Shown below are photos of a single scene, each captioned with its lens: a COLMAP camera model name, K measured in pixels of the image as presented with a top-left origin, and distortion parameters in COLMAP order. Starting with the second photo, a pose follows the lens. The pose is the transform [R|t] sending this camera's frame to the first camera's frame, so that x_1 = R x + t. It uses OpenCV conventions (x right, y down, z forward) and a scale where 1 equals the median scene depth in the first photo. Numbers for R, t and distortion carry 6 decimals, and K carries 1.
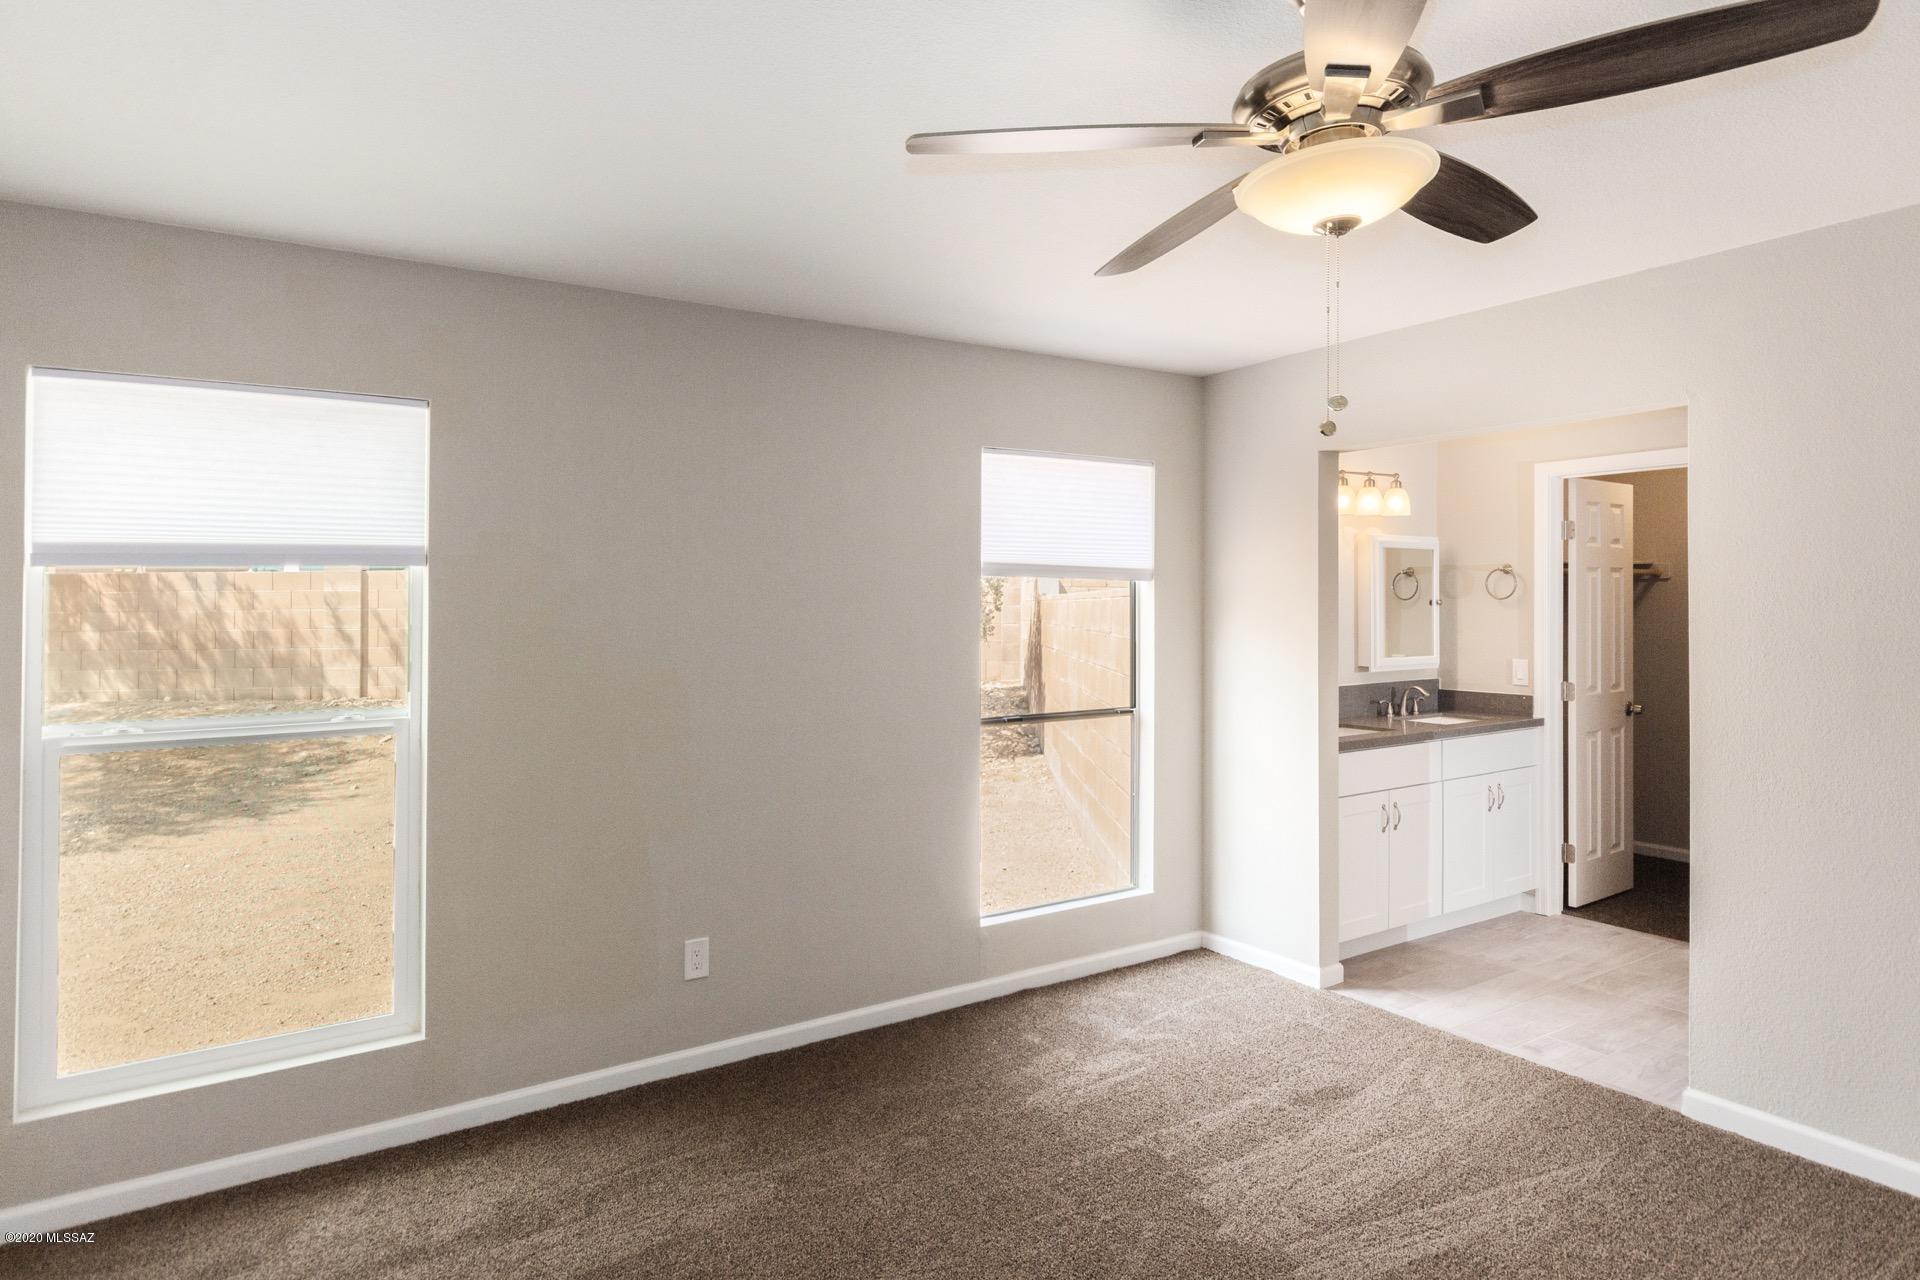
lens RADIAL K [[1092.6, 0, 966.2], [0, 1092.6, 626.2], [0, 0, 1]] dist [-0.009491, 0.000160]
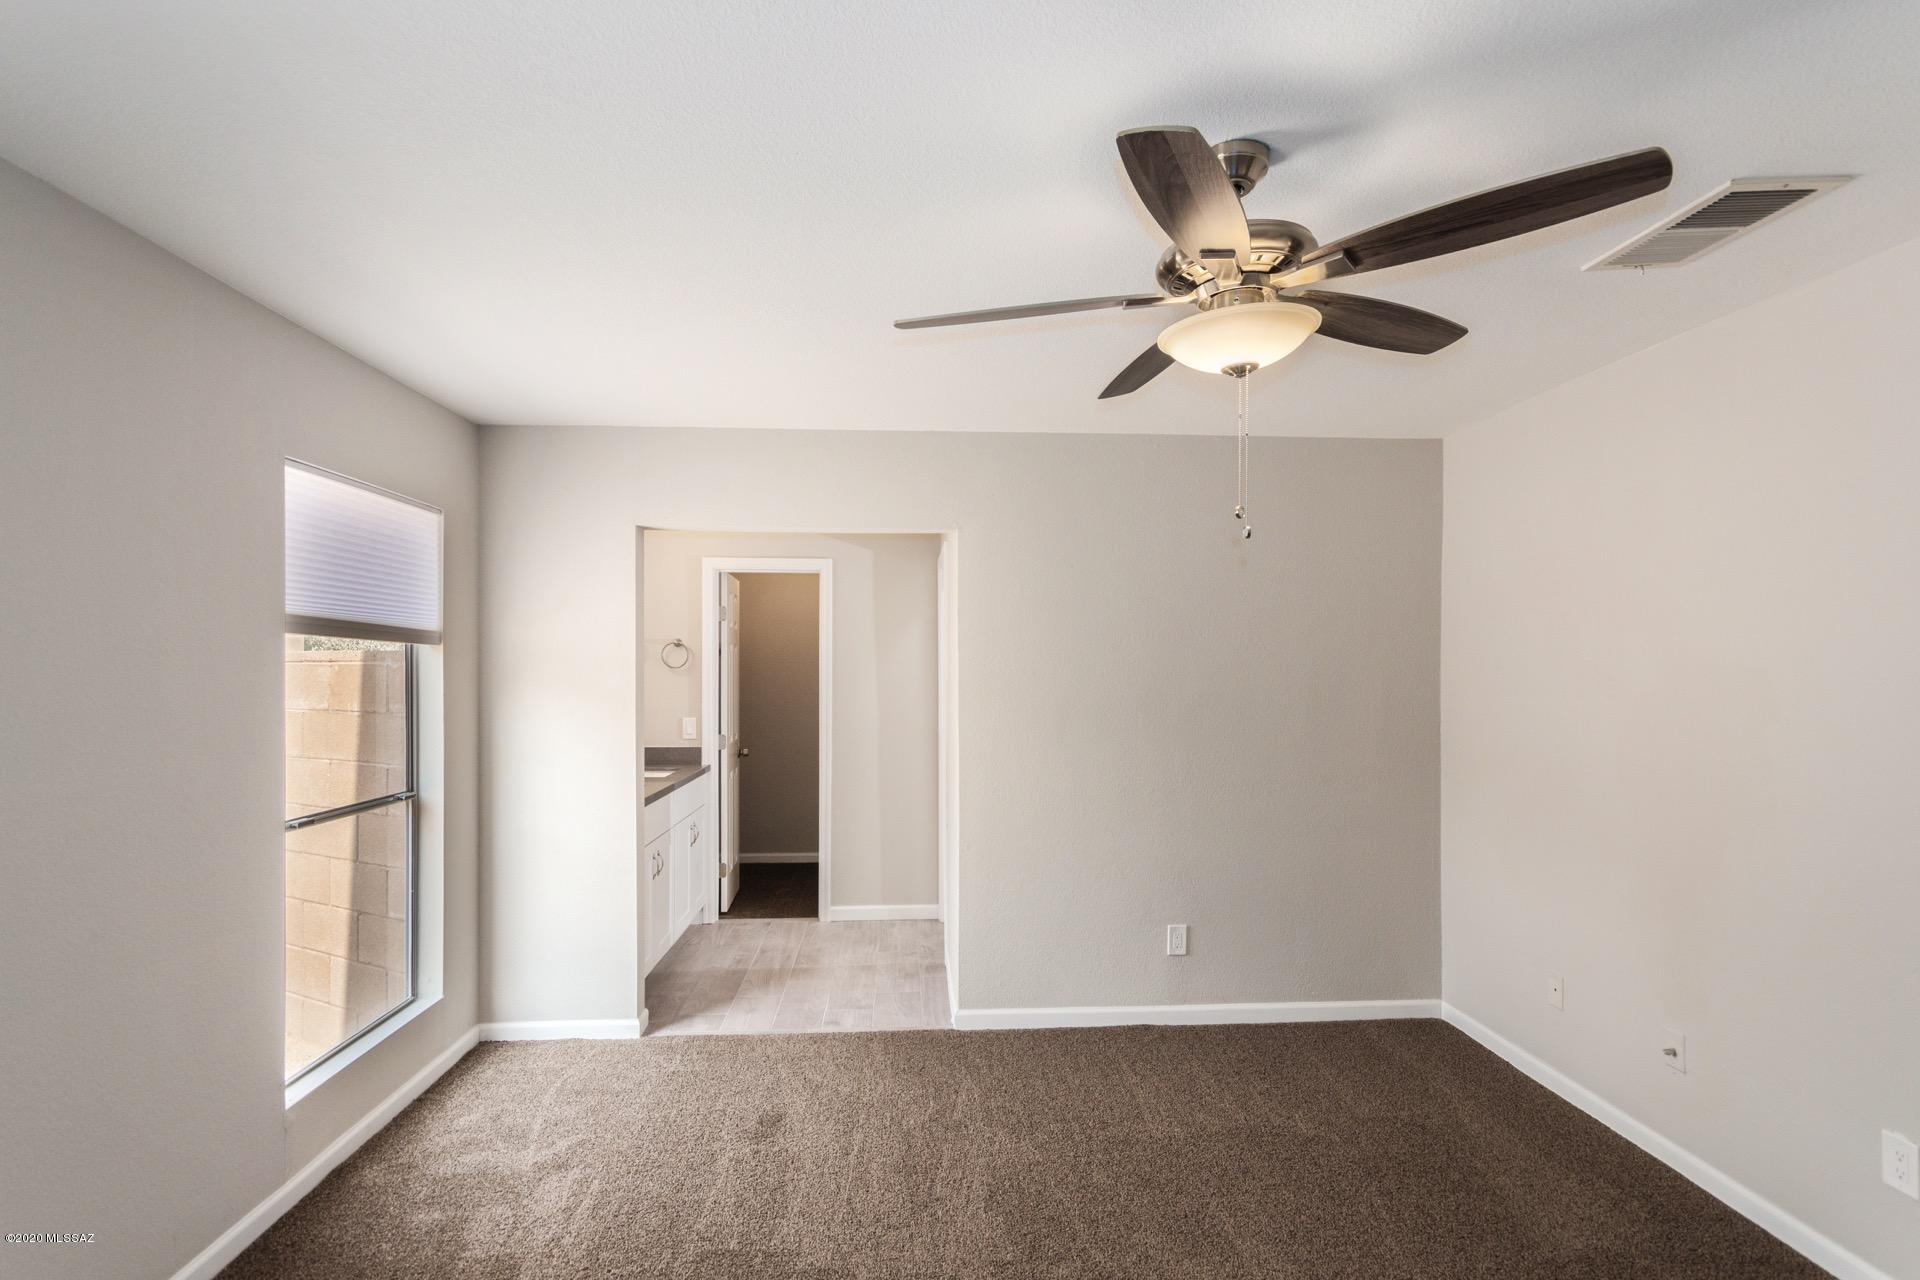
lens RADIAL K [[914.8, 0, 971.1], [0, 914.8, 685.5], [0, 0, 1]] dist [0.013325, -0.002378]
pose [[0.513704, -0.011525, 0.857890, -0.264524], [0.016718, 0.999854, 0.003421, -0.004821], [-0.857805, 0.012585, 0.513821, 0.264470]]
